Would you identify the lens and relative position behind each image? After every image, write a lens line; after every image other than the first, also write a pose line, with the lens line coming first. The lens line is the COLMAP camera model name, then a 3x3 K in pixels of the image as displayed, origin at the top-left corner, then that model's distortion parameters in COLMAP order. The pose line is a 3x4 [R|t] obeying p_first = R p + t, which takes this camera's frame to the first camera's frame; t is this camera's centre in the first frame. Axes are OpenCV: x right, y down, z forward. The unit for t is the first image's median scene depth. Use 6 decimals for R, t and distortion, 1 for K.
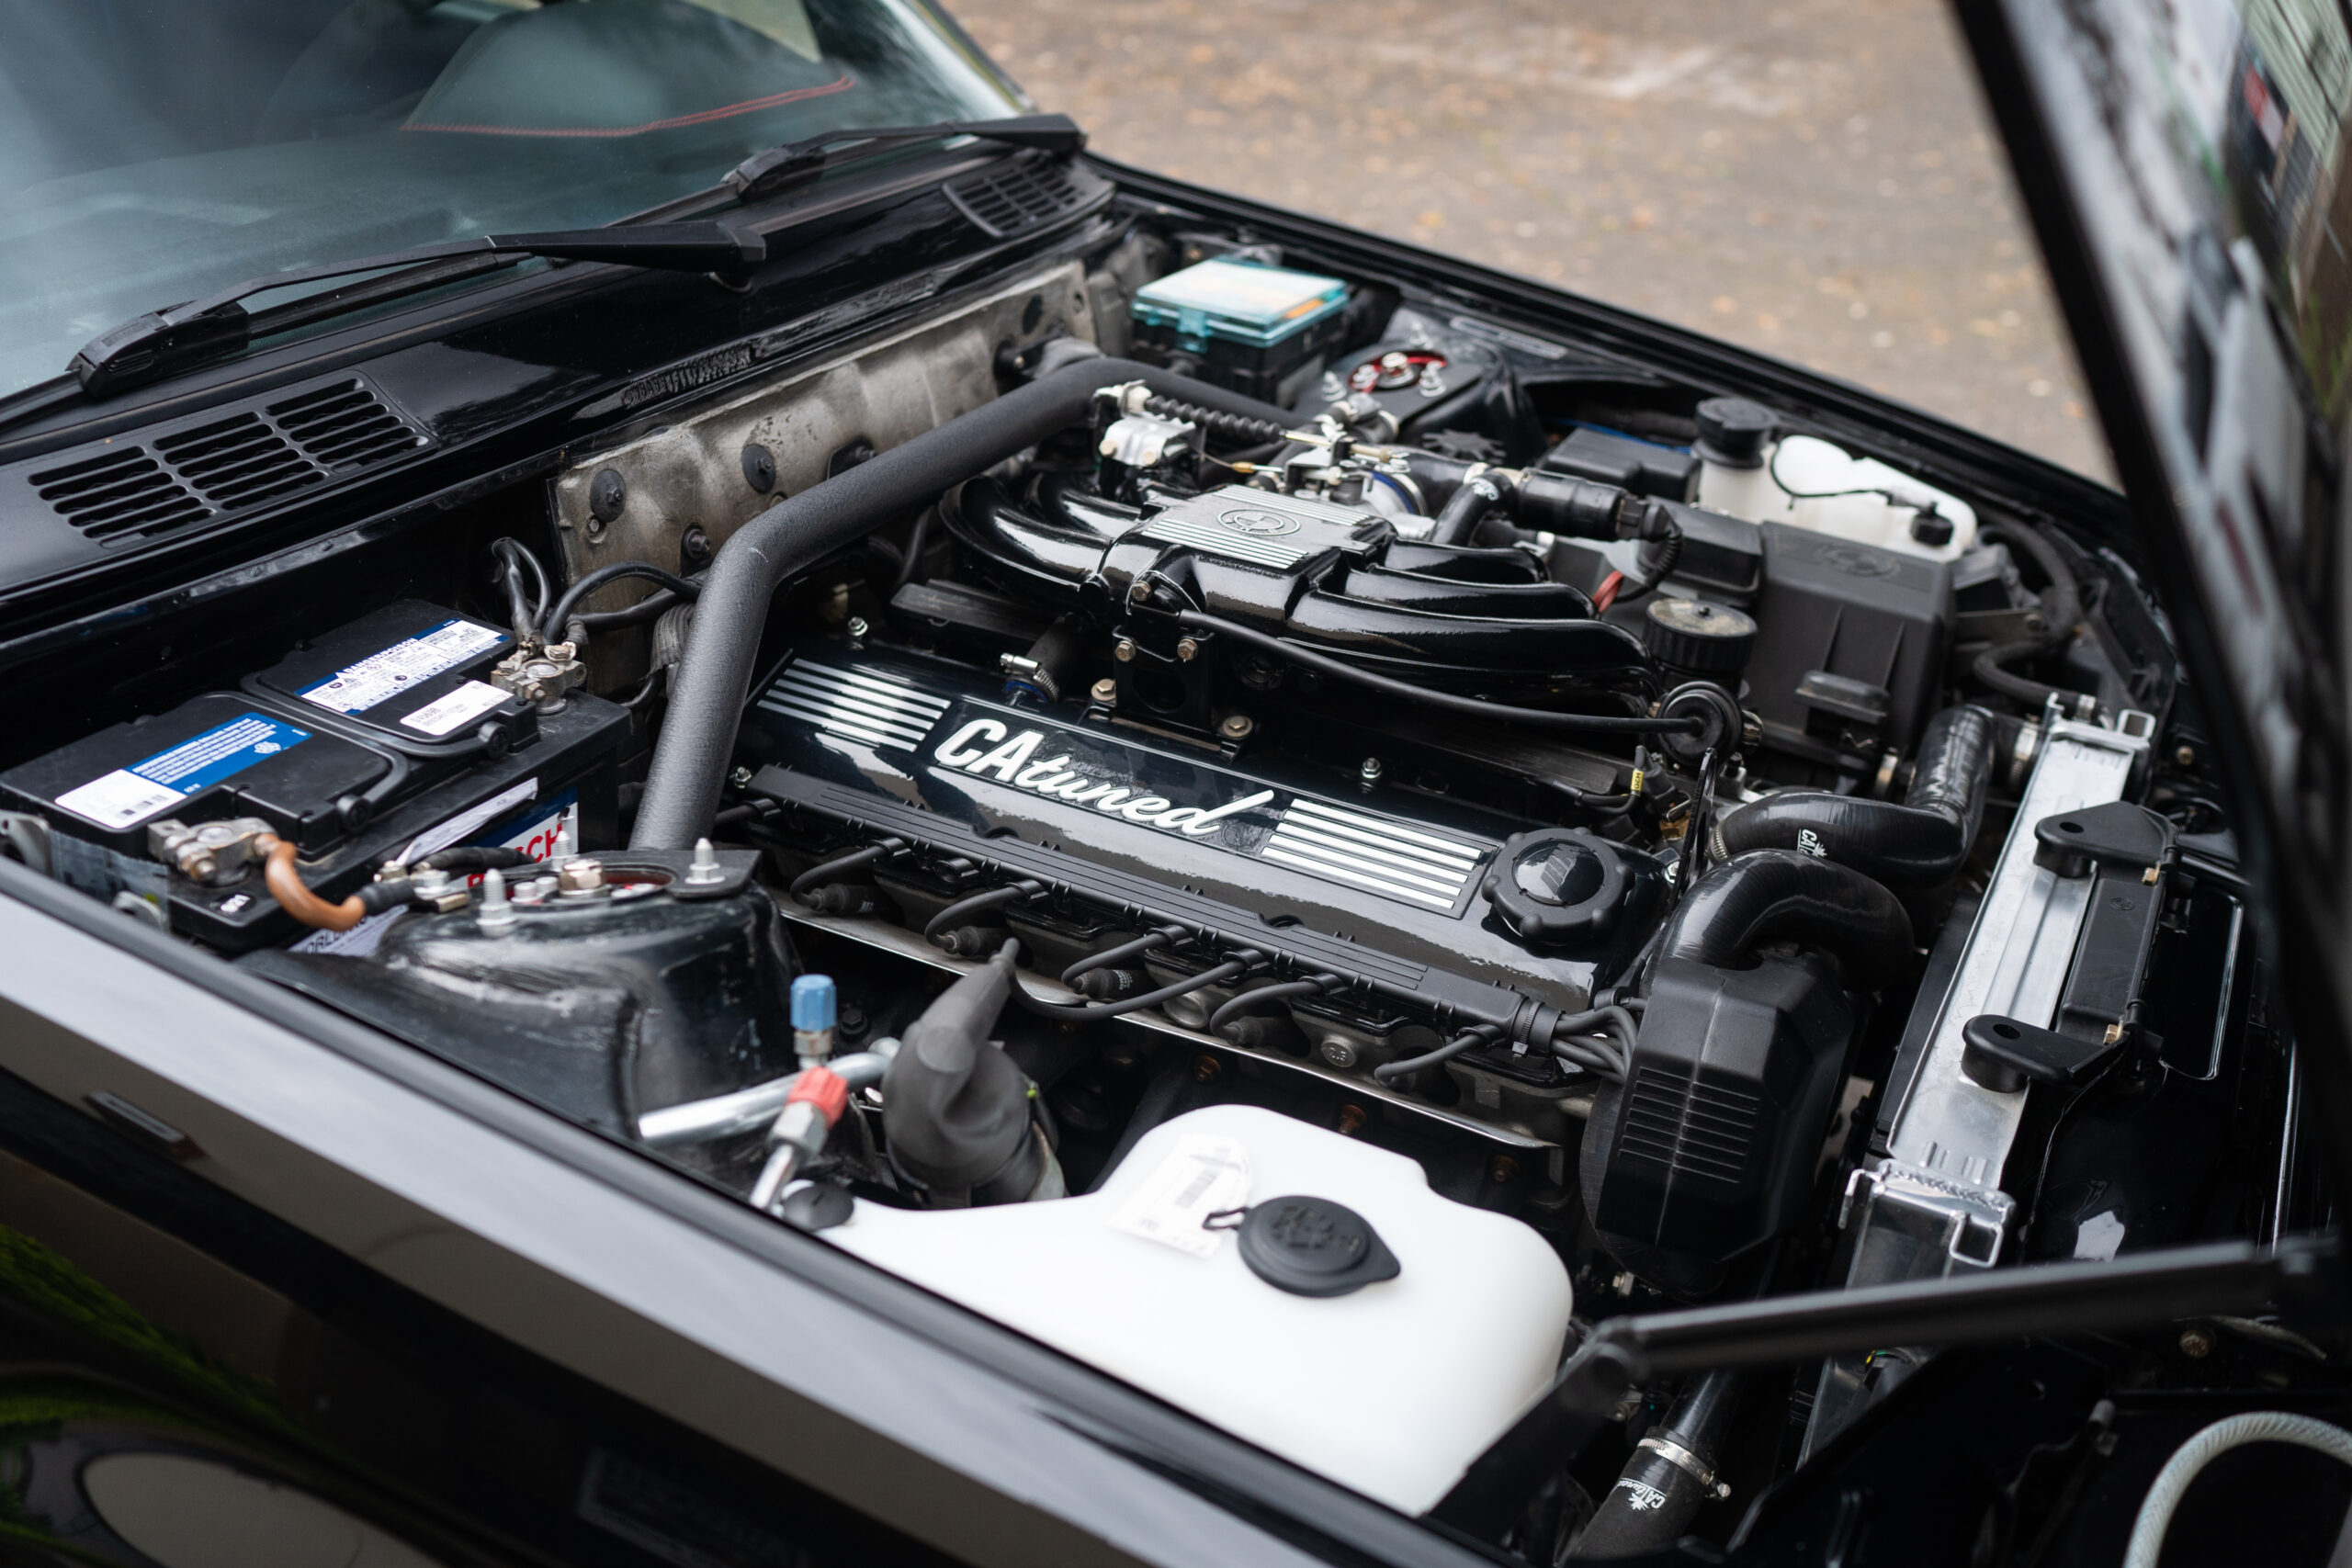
lens RADIAL K [[2270.2, 0, 1176.0], [0, 2270.2, 784.0], [0, 0, 1]] dist [-0.063953, 0.097963]
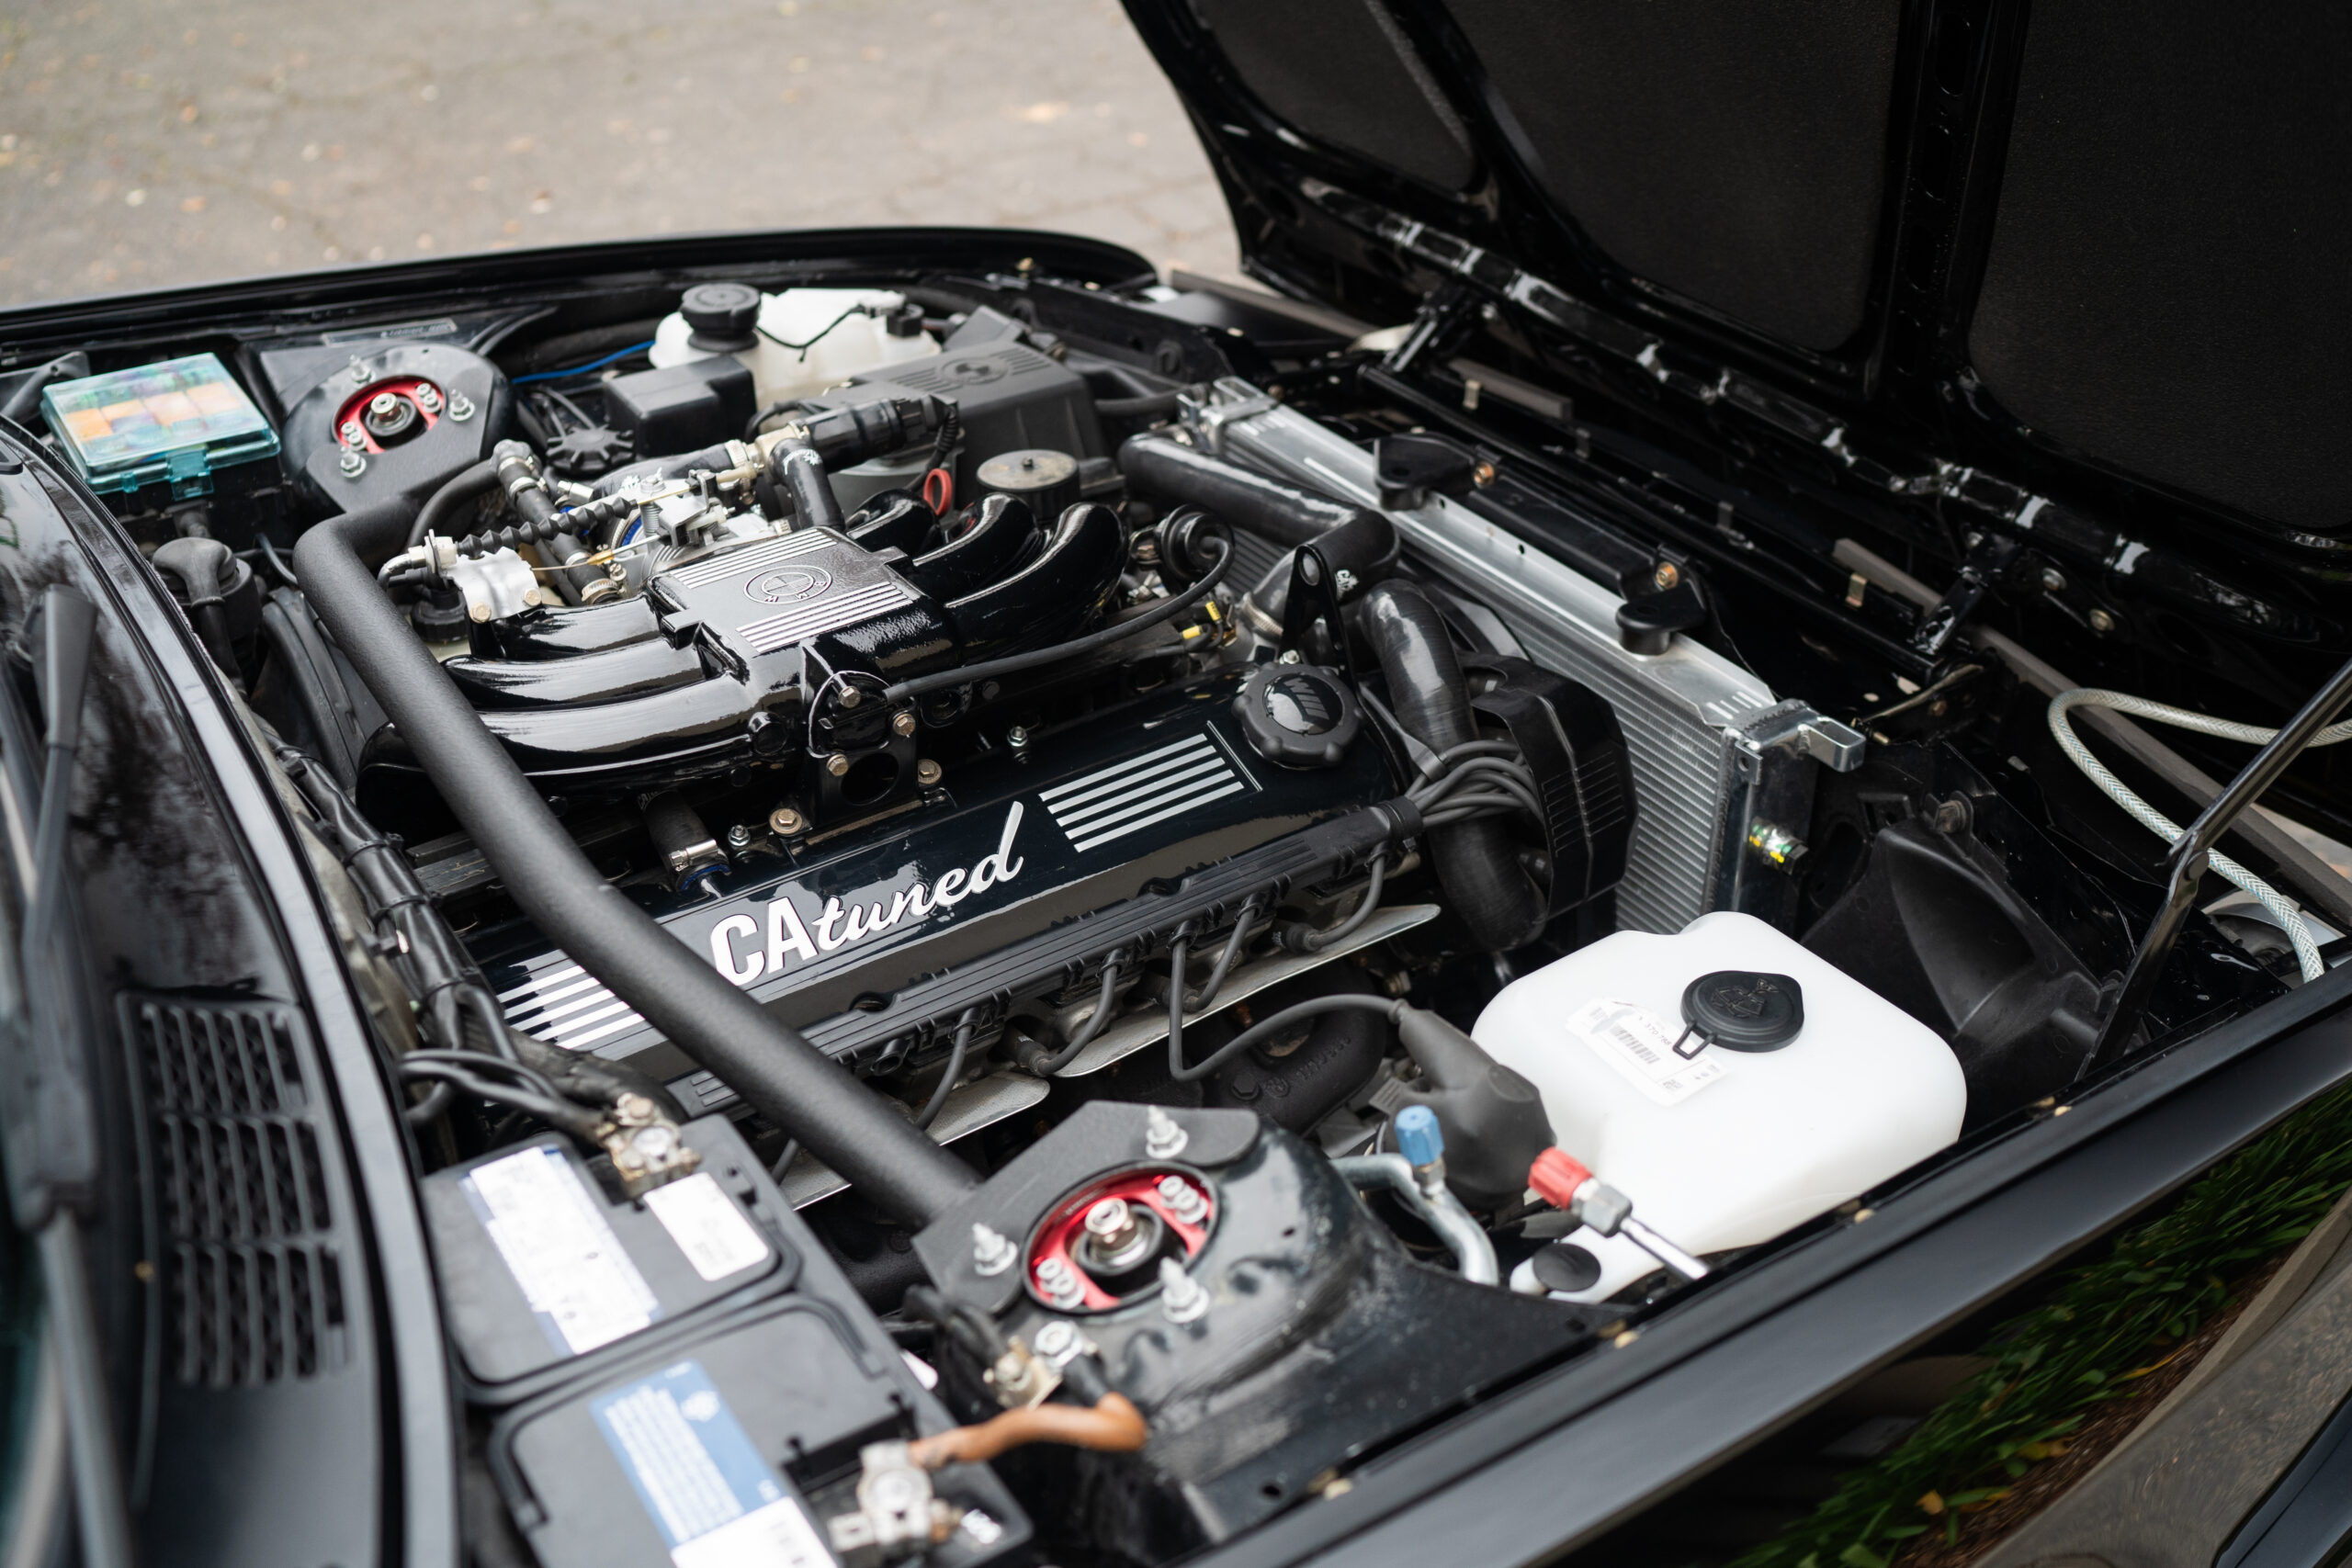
lens RADIAL K [[2270.2, 0, 1176.0], [0, 2270.2, 784.0], [0, 0, 1]] dist [-0.063953, 0.097963]
pose [[0.511980, -0.537938, 0.669701, -0.583228], [0.449077, 0.832223, 0.325168, -0.295418], [-0.732261, 0.134268, 0.667657, 0.288075]]
